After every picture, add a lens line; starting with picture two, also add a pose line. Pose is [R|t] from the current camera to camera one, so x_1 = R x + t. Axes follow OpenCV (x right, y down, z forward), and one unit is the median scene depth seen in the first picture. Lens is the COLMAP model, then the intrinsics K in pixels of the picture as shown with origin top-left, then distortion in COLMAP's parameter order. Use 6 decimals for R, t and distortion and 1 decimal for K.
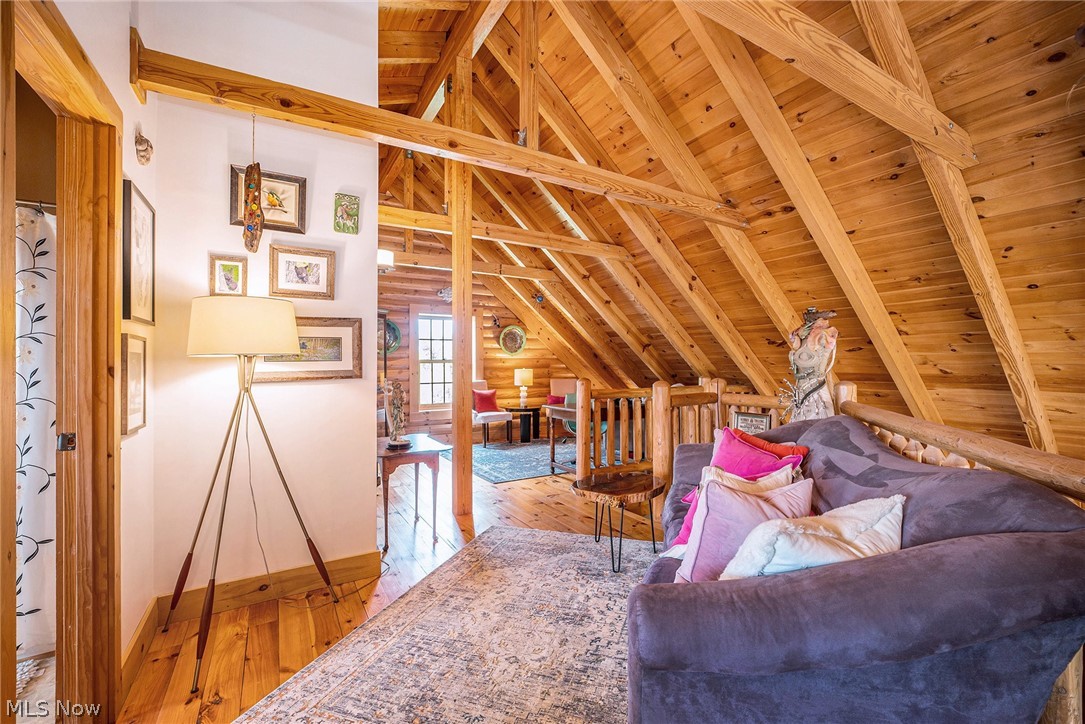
lens RADIAL K [[446.0, 0, 544.3], [0, 446.0, 362.6], [0, 0, 1]] dist [-0.009378, -0.000292]
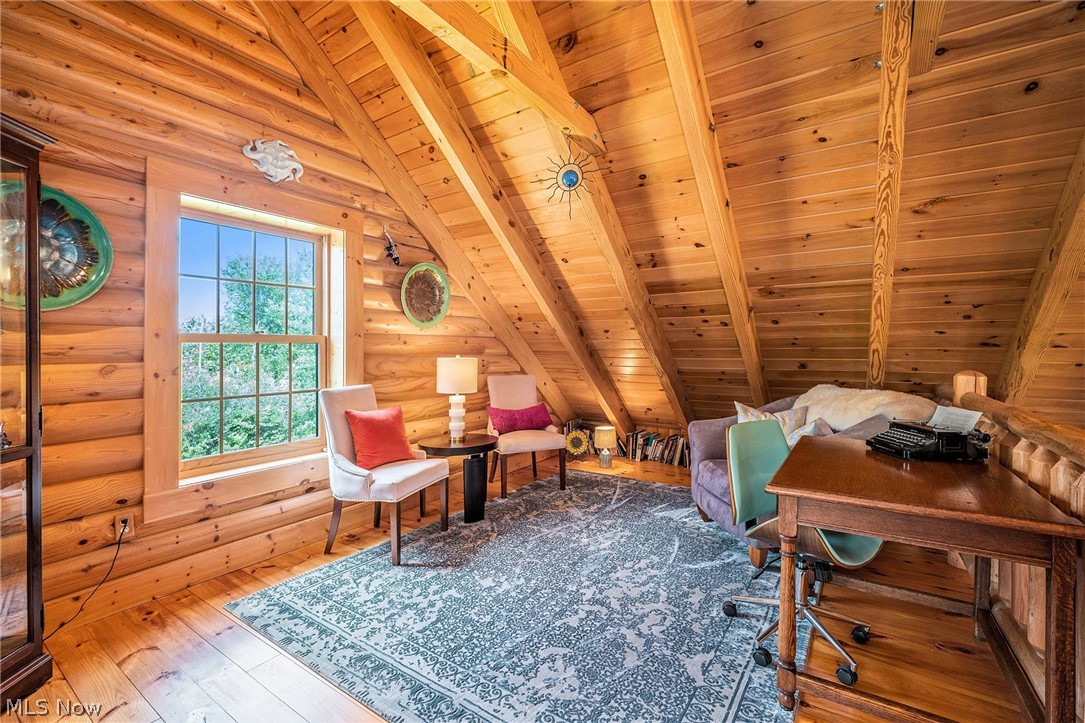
lens RADIAL K [[468.5, 0, 550.0], [0, 468.5, 347.1], [0, 0, 1]] dist [-0.000790, -0.000223]
pose [[0.903423, 0.002004, 0.428745, -0.166877], [-0.000009, 0.999989, -0.004654, 0.006229], [-0.428749, 0.004201, 0.903414, 0.518120]]
